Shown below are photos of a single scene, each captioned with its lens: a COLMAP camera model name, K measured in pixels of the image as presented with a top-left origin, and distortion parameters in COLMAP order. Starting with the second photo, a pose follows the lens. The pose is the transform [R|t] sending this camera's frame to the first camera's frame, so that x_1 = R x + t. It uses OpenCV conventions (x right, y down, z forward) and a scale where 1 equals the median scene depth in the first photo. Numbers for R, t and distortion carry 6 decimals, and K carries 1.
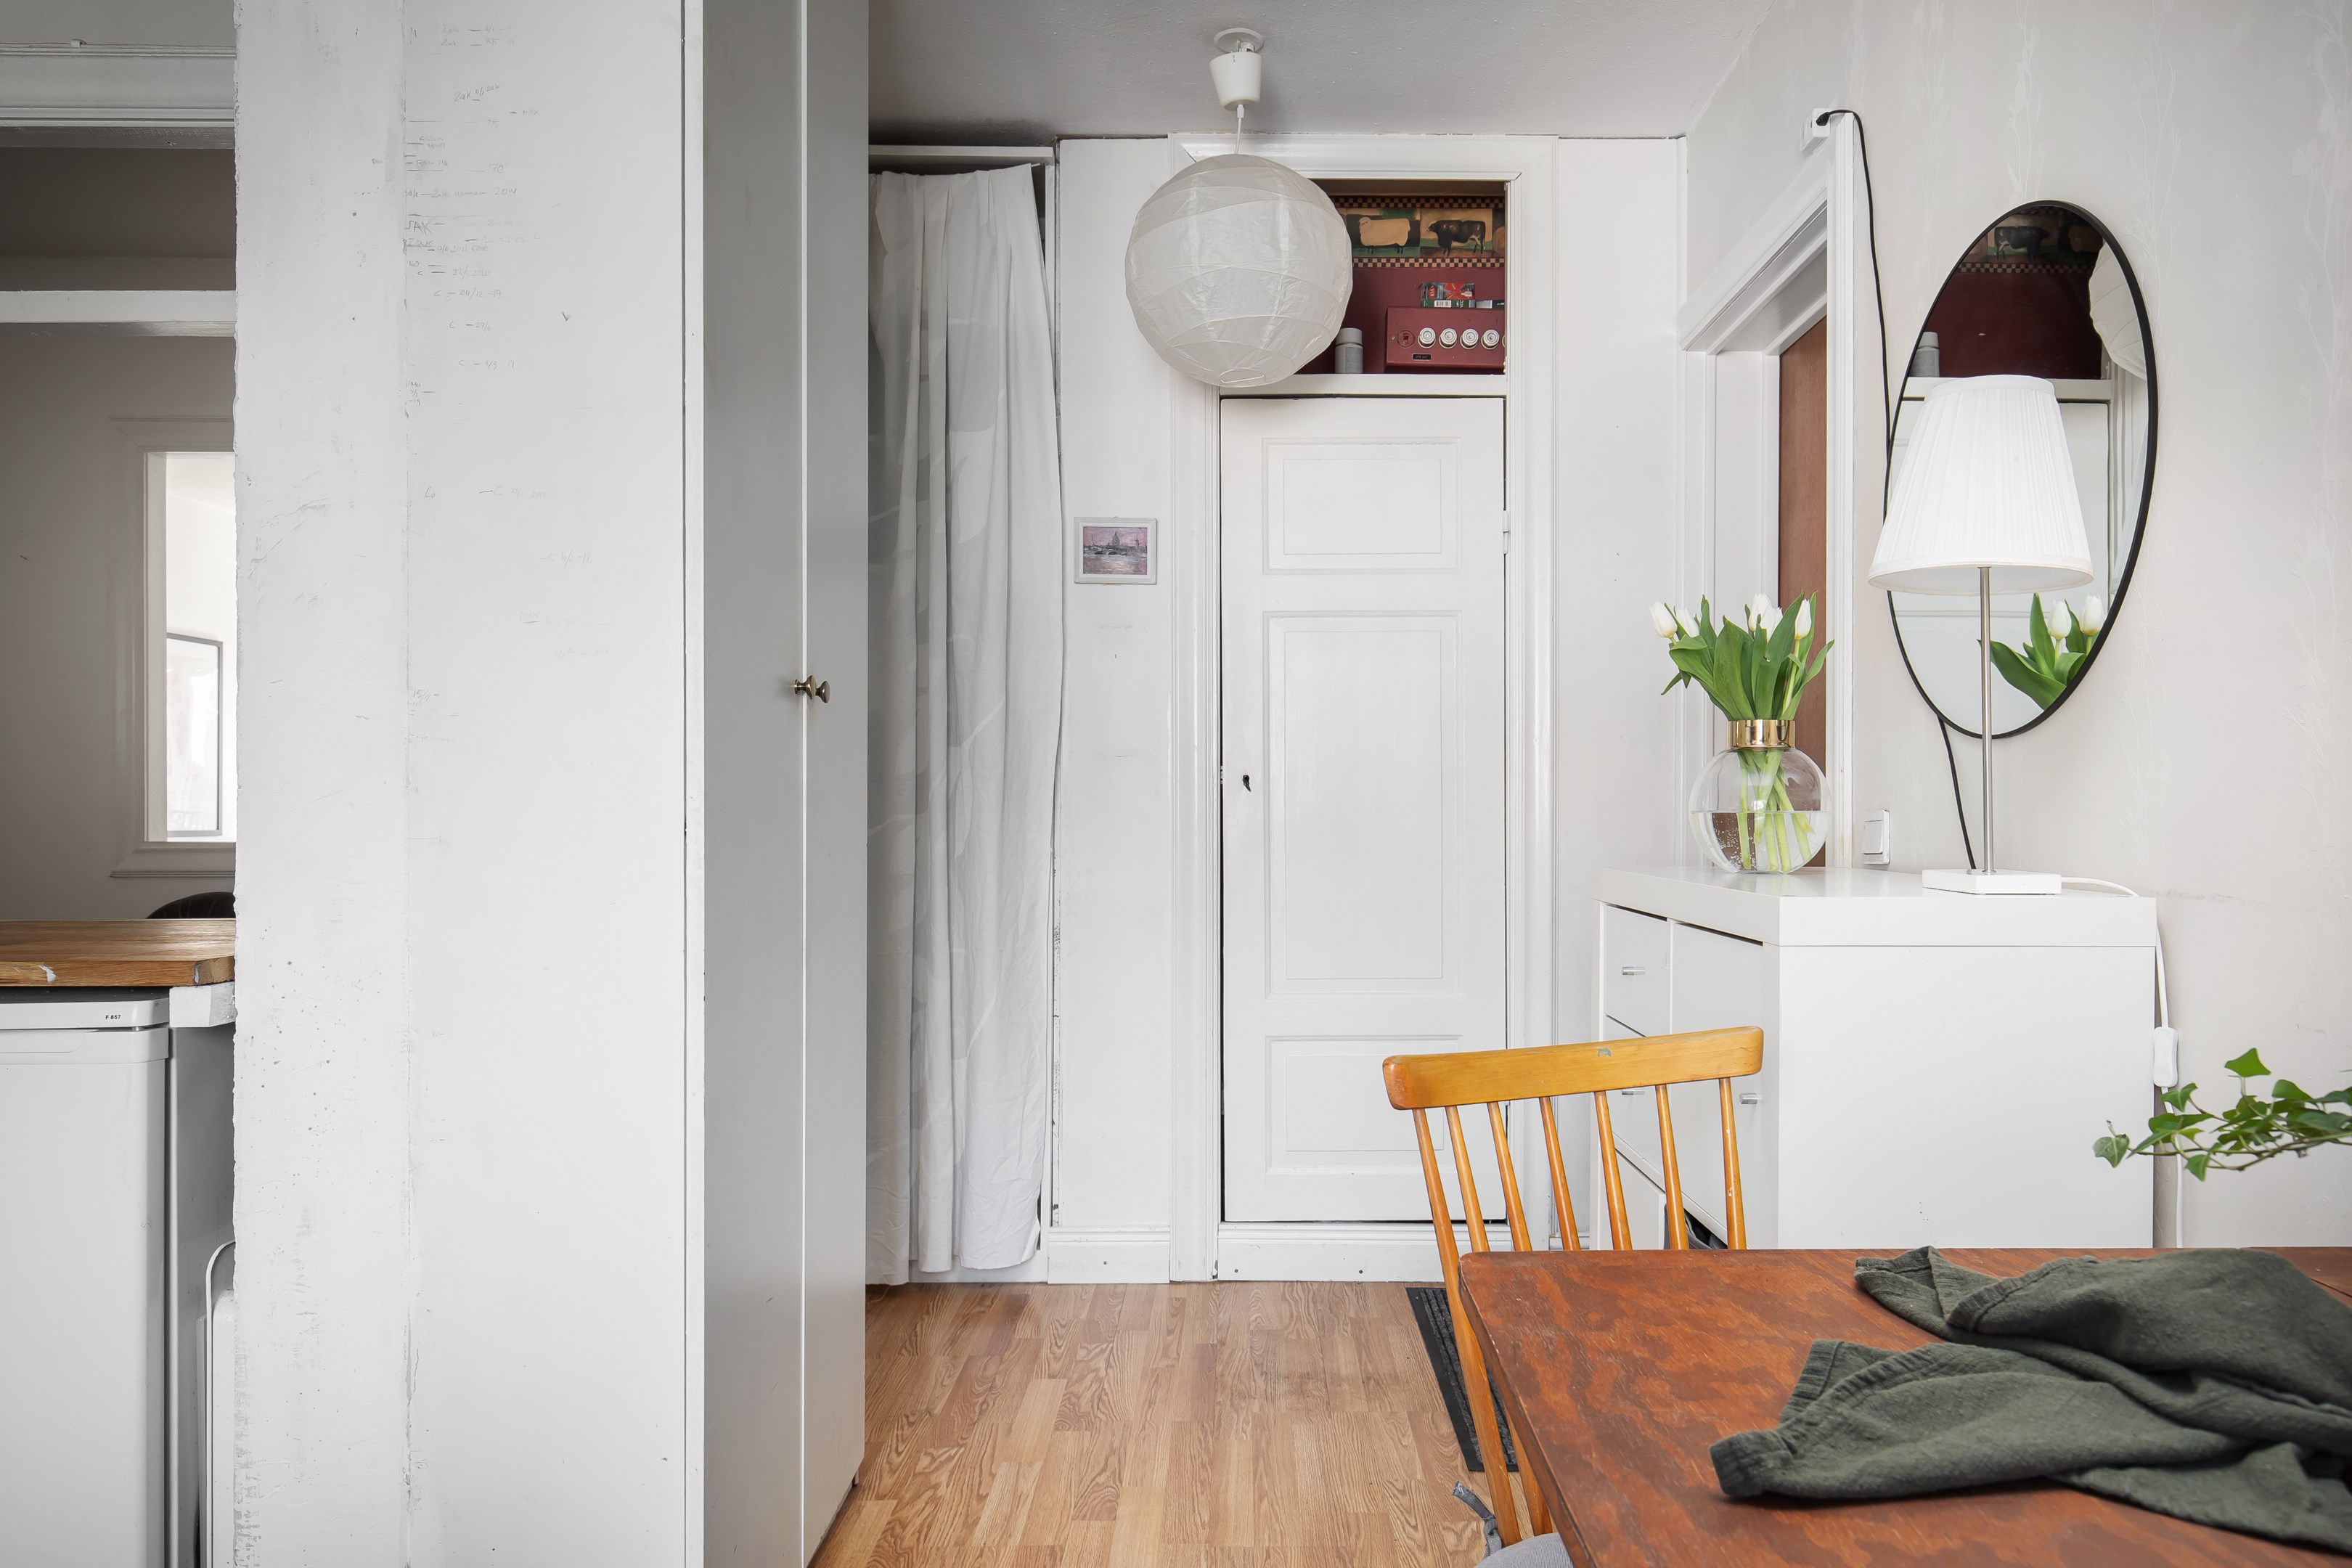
lens RADIAL K [[1498.8, 0, 1177.7], [0, 1498.8, 788.2], [0, 0, 1]] dist [0.005244, 0.002432]
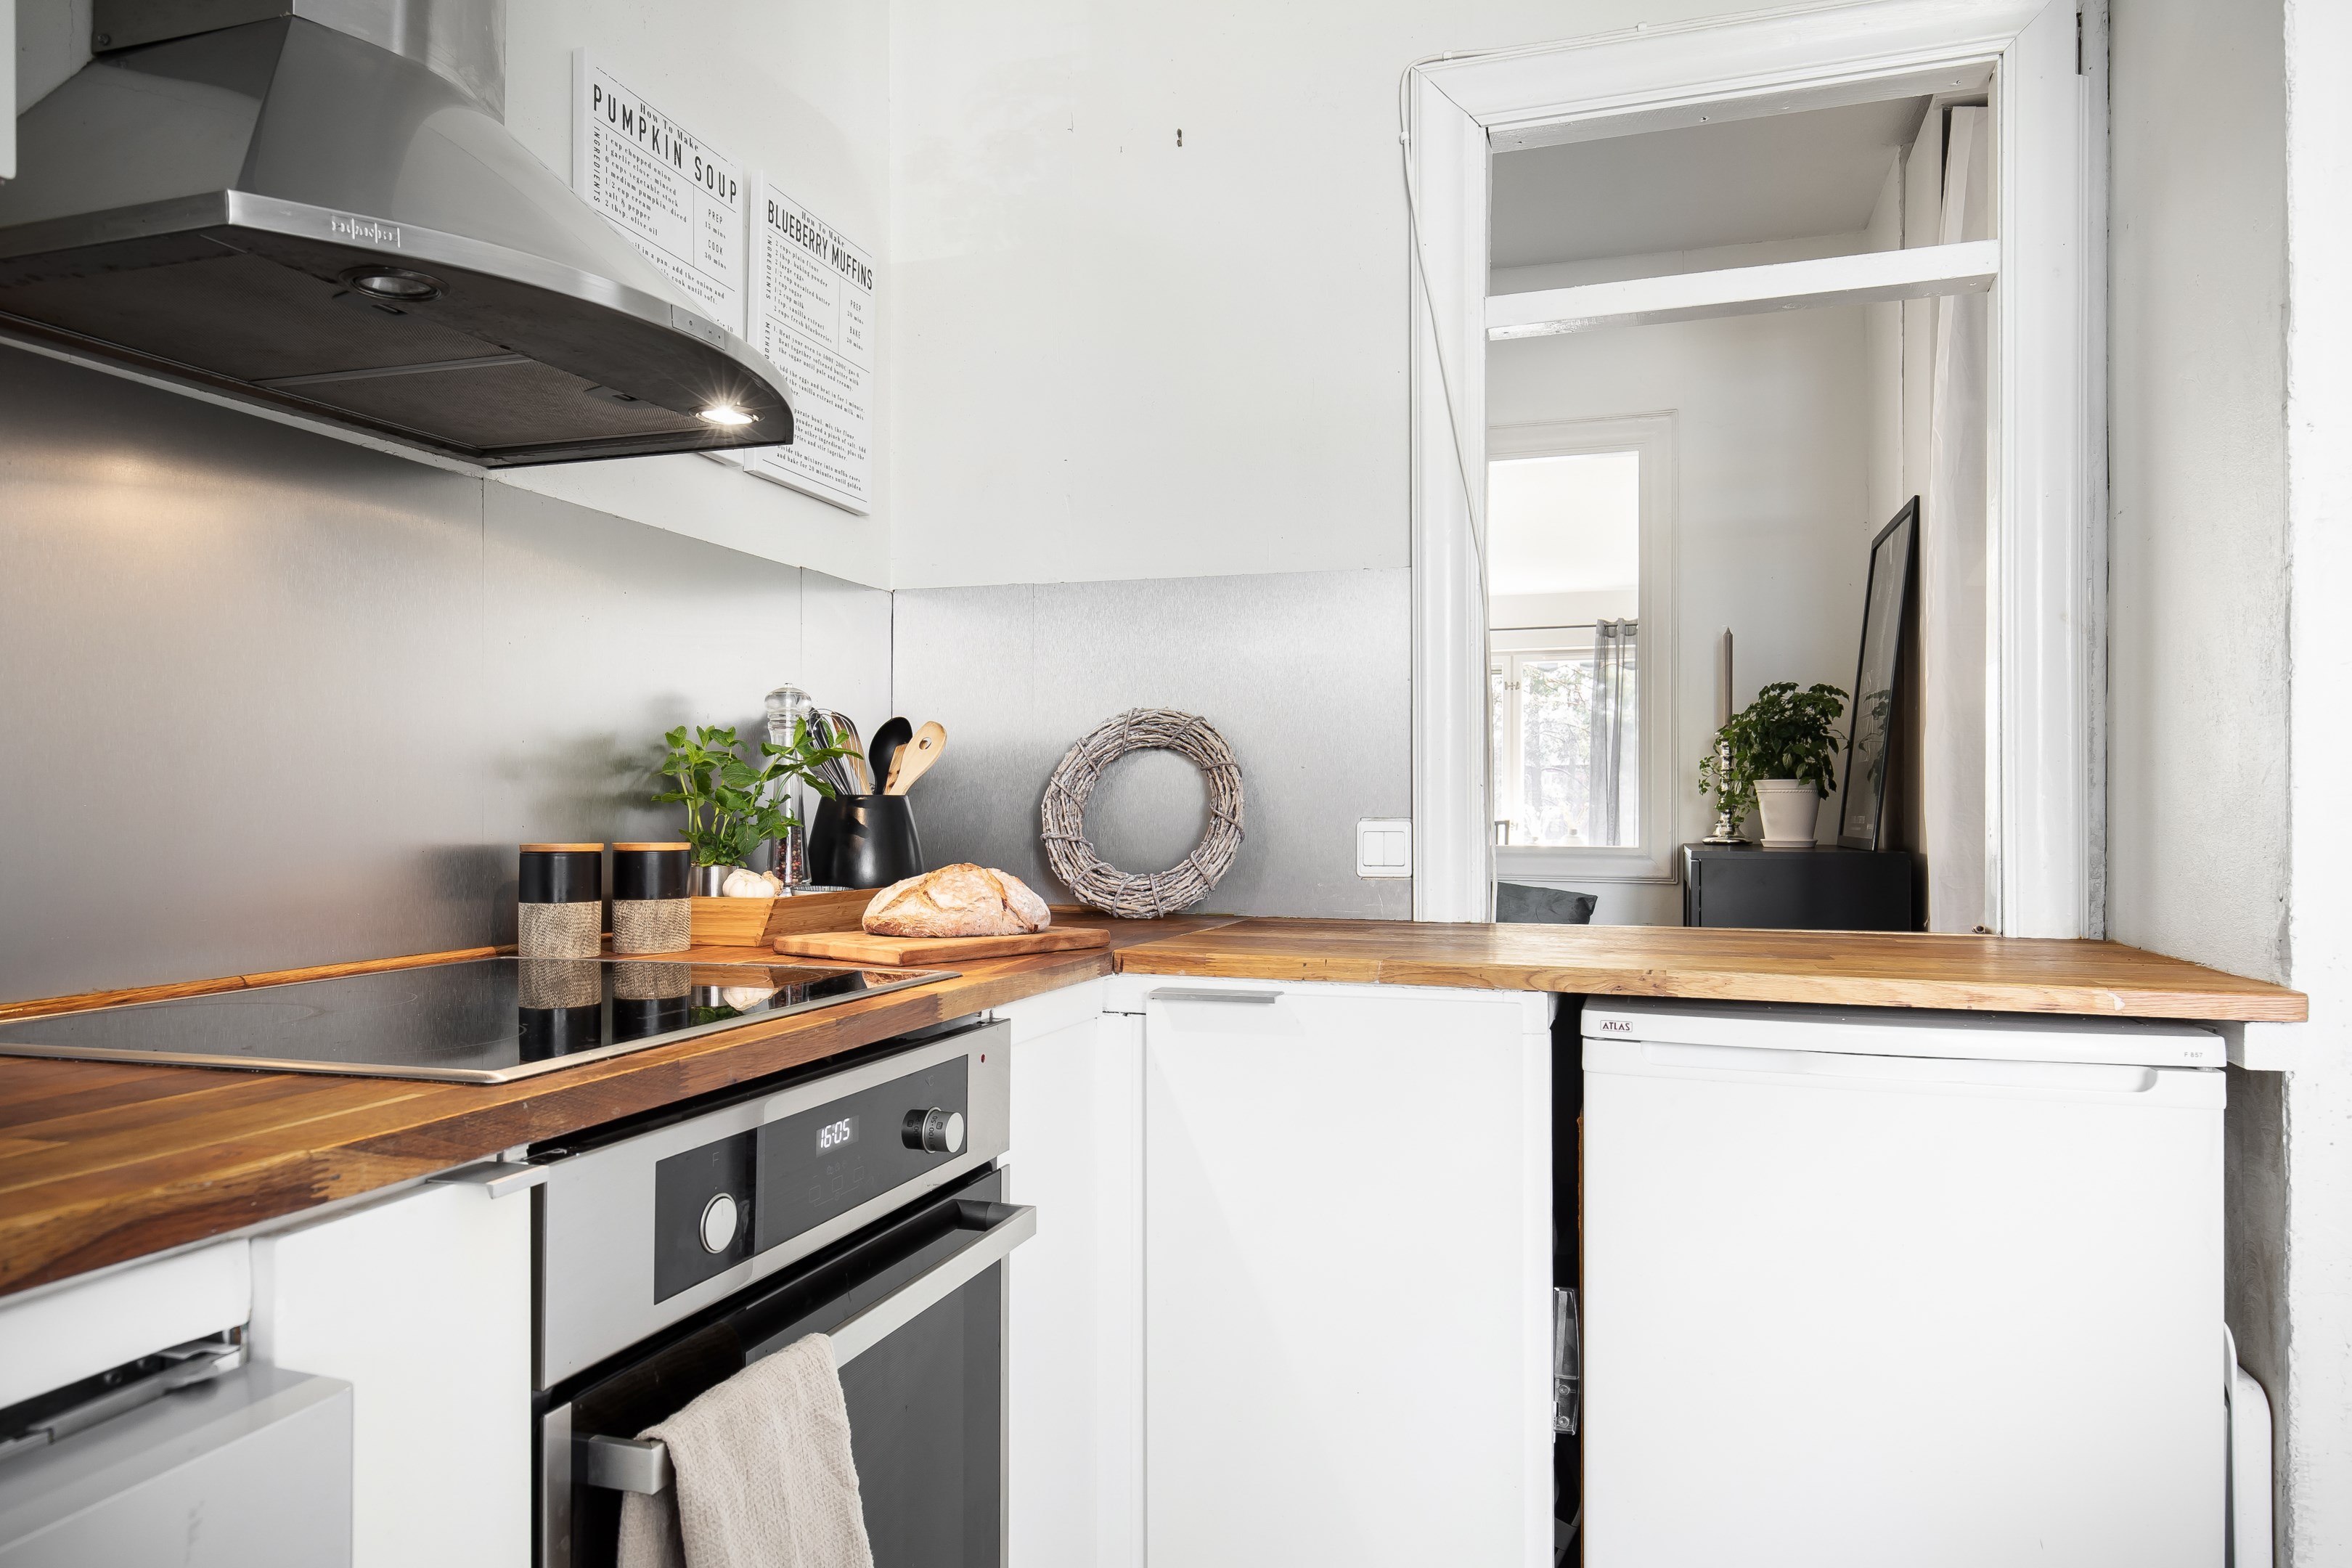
lens RADIAL K [[1498.8, 0, 1174.5], [0, 1498.8, 788.9], [0, 0, 1]] dist [0.005244, 0.002432]
pose [[0.947247, -0.003841, -0.320481, -0.962931], [0.001187, 0.999963, -0.008476, 0.006021], [0.320501, 0.007649, 0.947217, -0.007490]]
